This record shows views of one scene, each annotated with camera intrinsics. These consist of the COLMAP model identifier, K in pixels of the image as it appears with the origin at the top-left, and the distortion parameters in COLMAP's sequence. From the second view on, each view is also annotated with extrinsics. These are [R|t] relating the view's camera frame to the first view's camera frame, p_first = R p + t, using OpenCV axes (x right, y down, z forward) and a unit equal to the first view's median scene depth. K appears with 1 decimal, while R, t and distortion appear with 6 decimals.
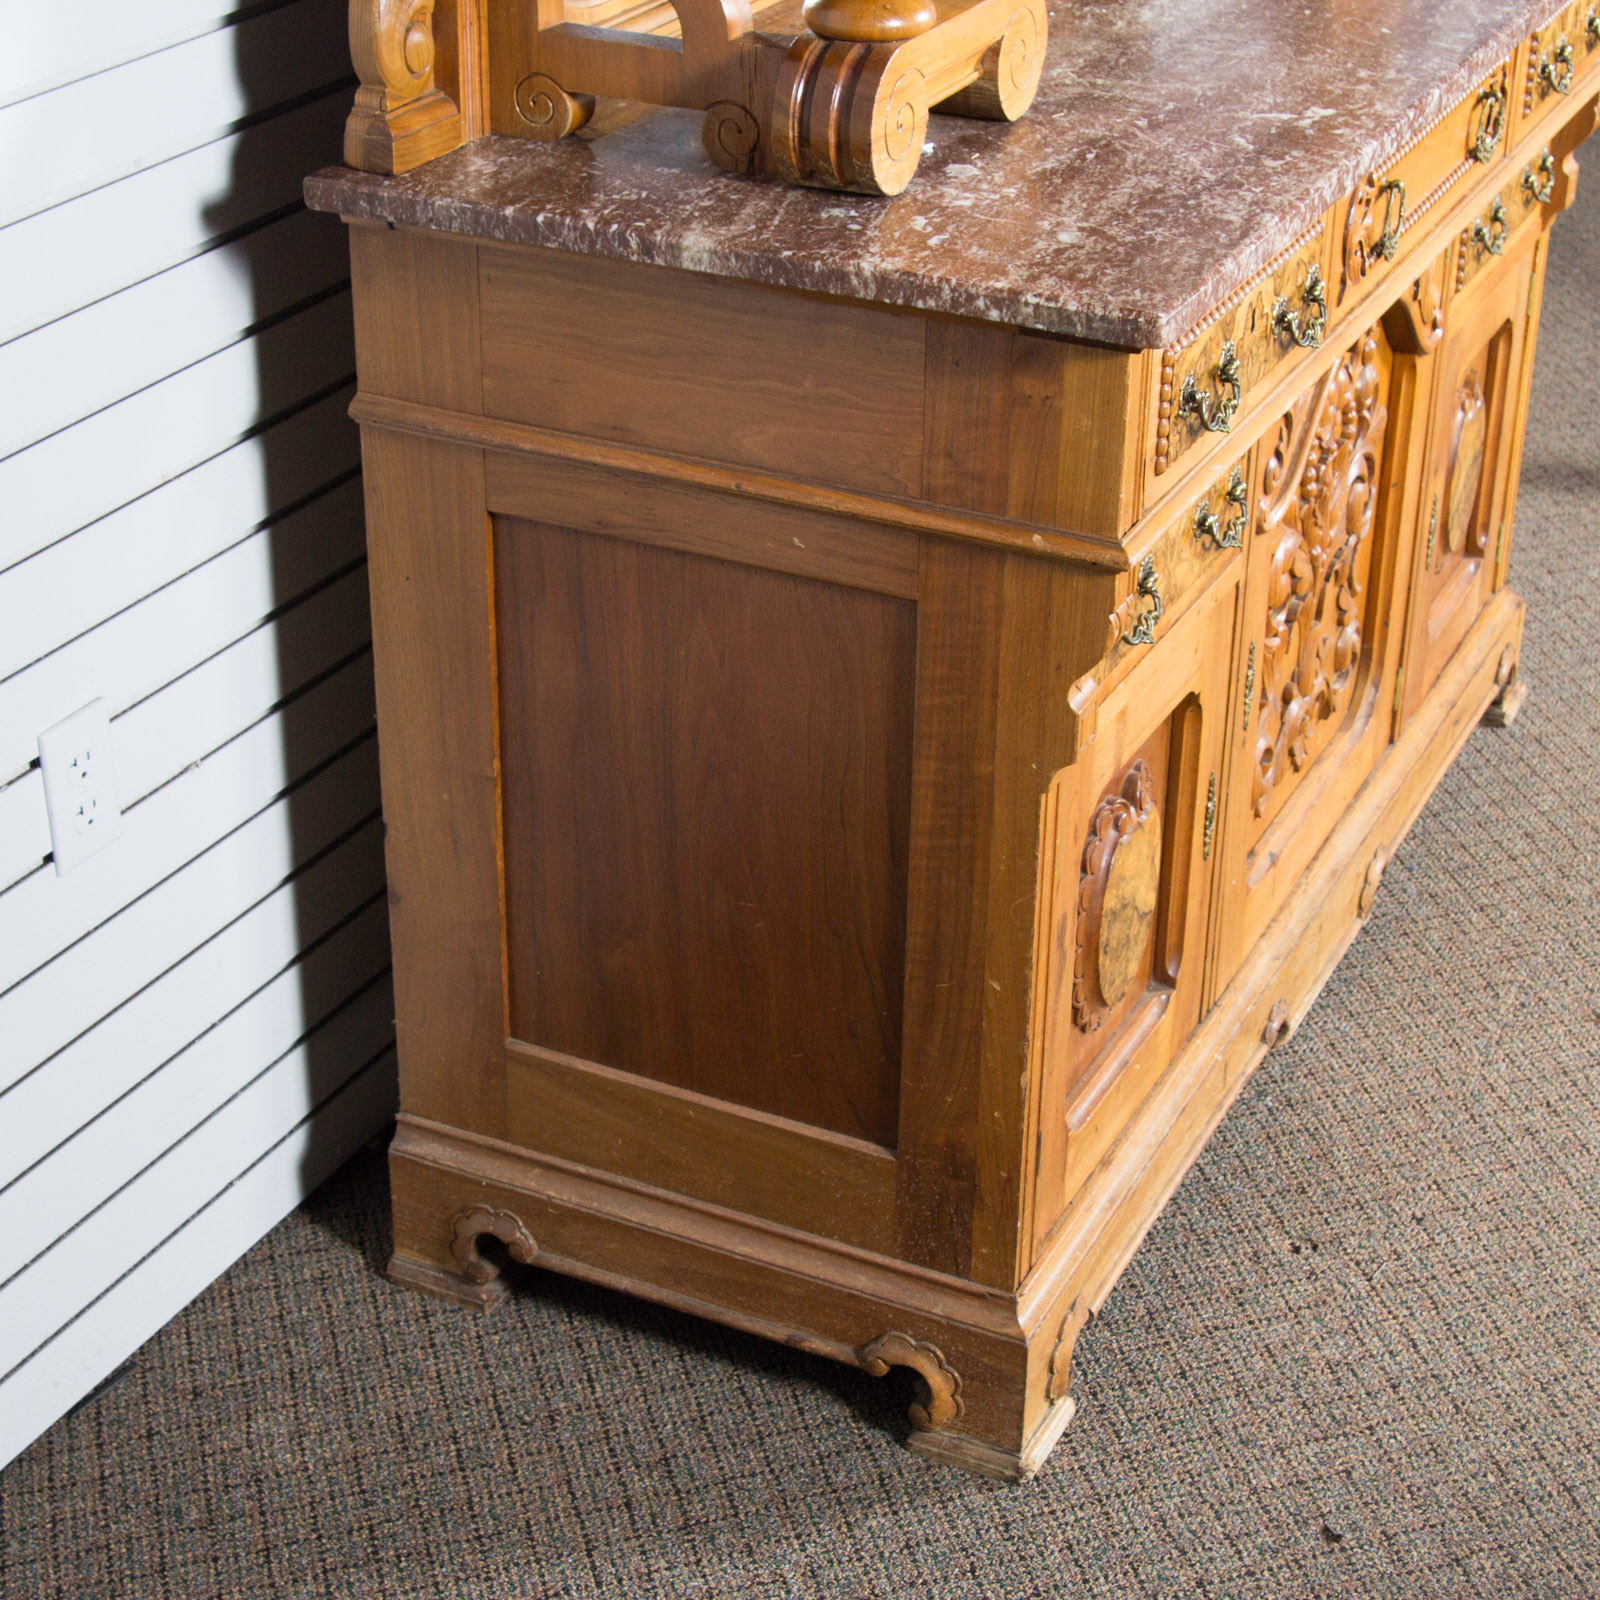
lens RADIAL K [[3042.5, 0, 792.9], [0, 3042.5, 787.2], [0, 0, 1]] dist [-0.110855, 0.000000]
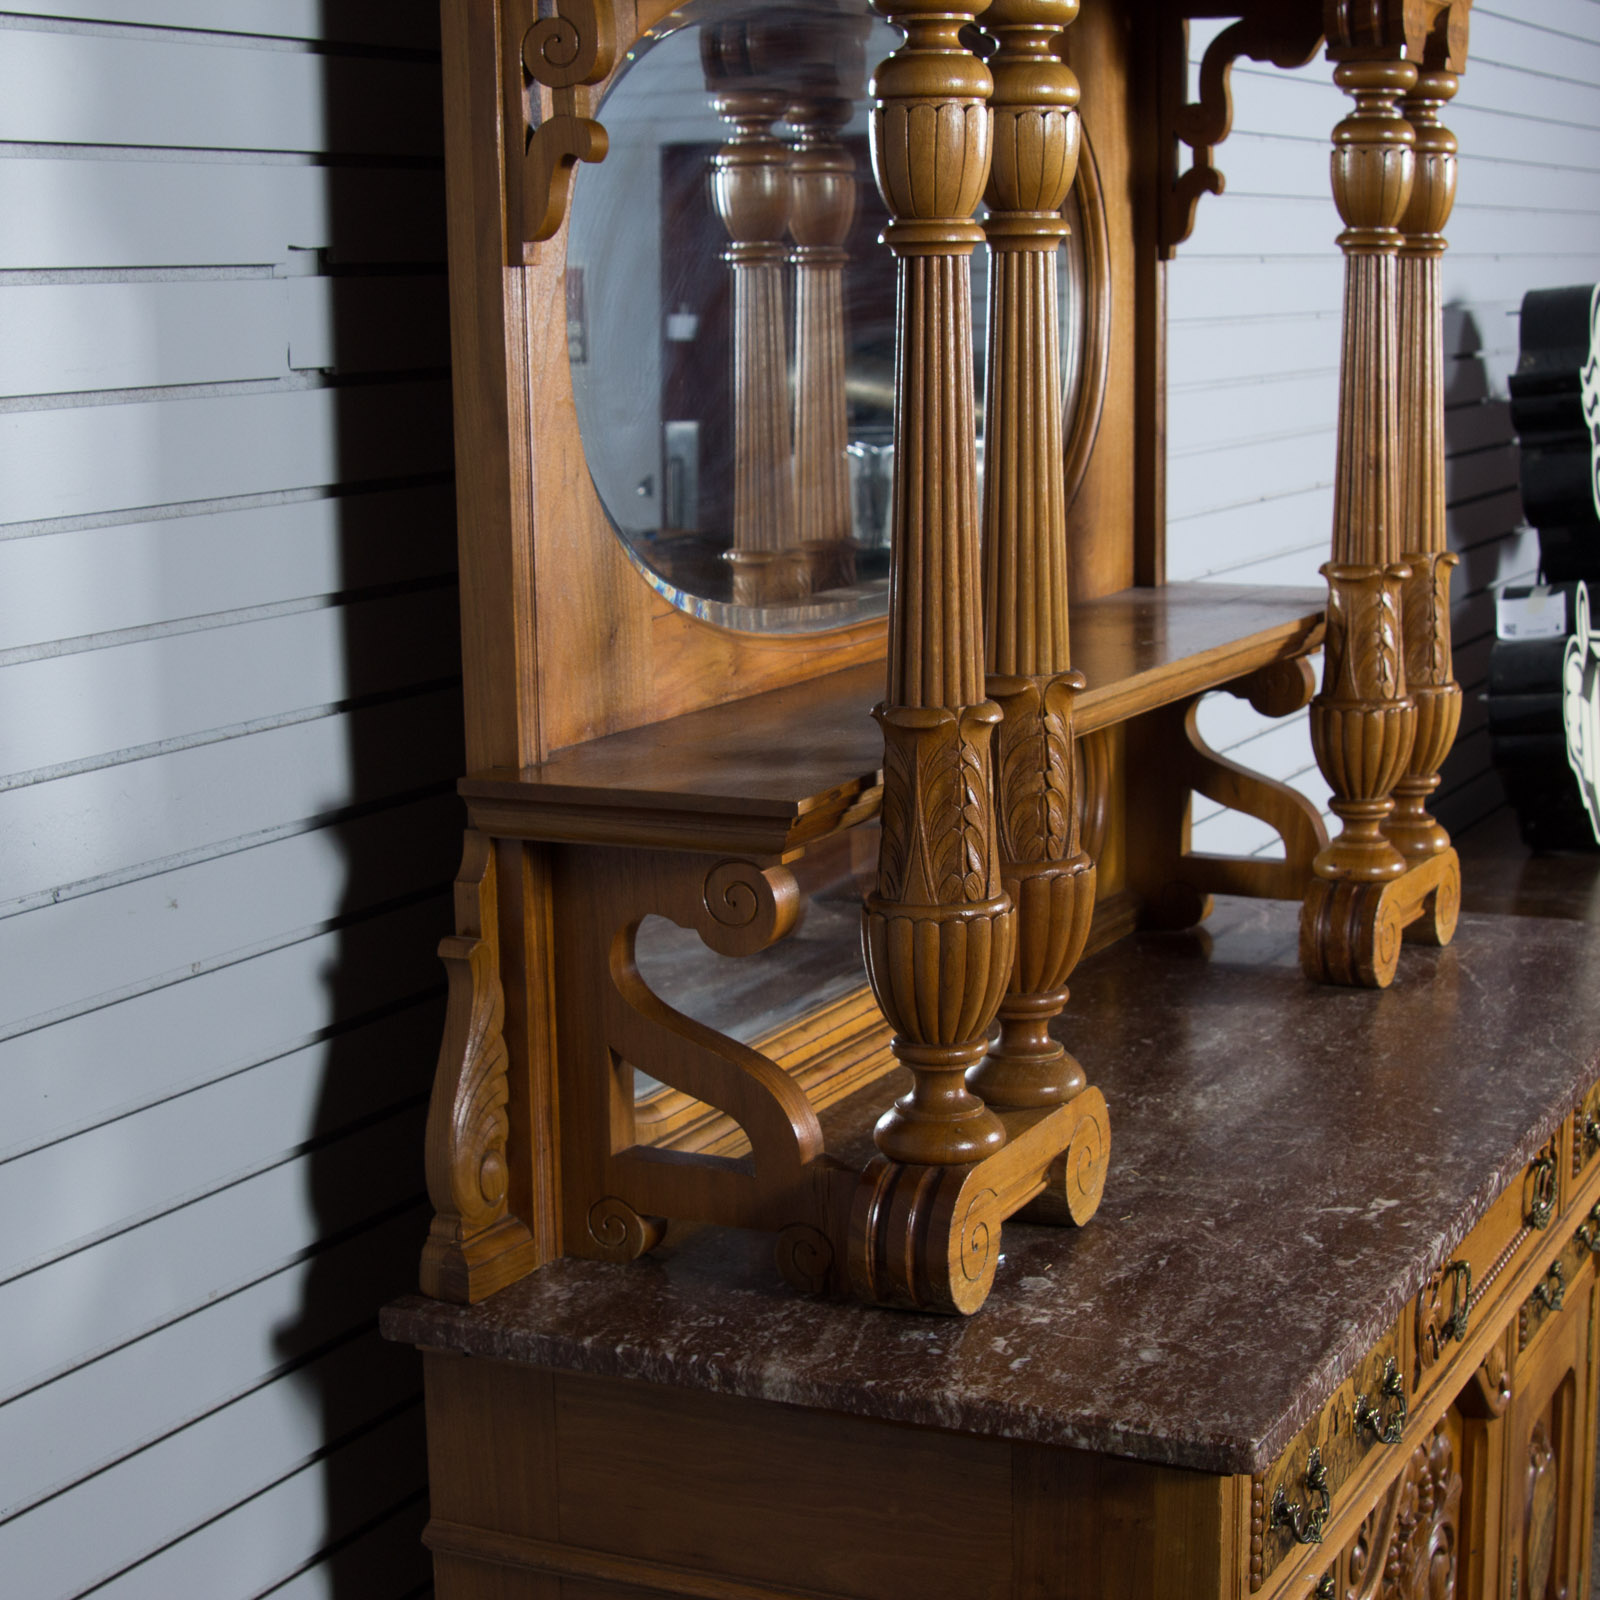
lens RADIAL K [[3042.5, 0, 801.9], [0, 3042.5, 835.3], [0, 0, 1]] dist [-0.110855, 0.000000]
pose [[0.999587, -0.028733, 0.000598, -0.017356], [0.027540, 0.951719, -0.305733, -0.038588], [0.008216, 0.305623, 0.952117, -0.001738]]
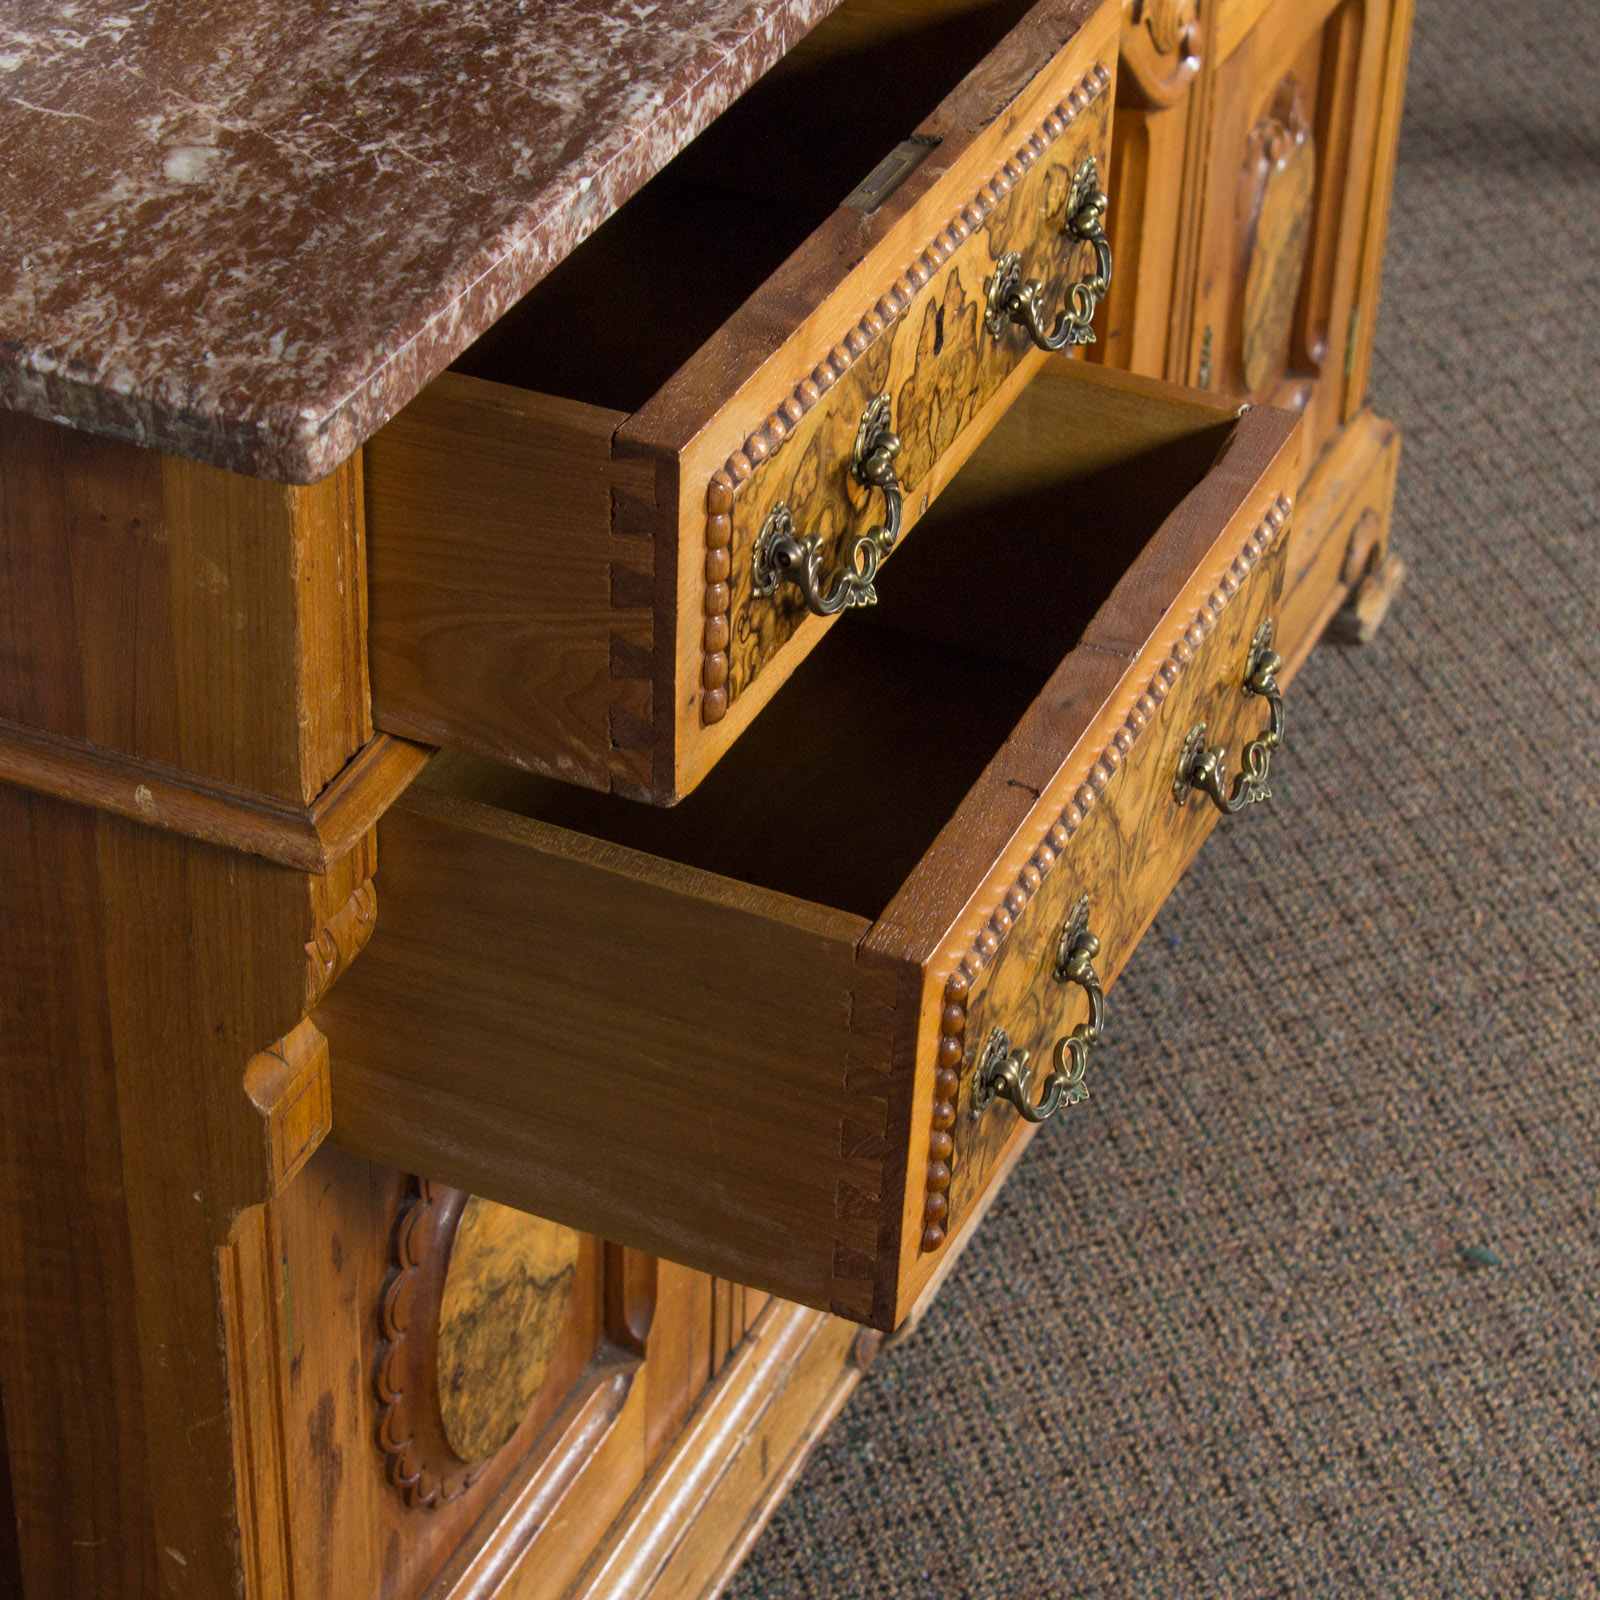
lens RADIAL K [[4131.2, 0, 756.0], [0, 4131.2, 797.8], [0, 0, 1]] dist [-0.051199, 0.000000]
pose [[0.999203, -0.008956, 0.038890, 0.137331], [0.004143, 0.992506, 0.122122, -0.145571], [-0.039692, -0.121863, 0.991753, 0.317213]]
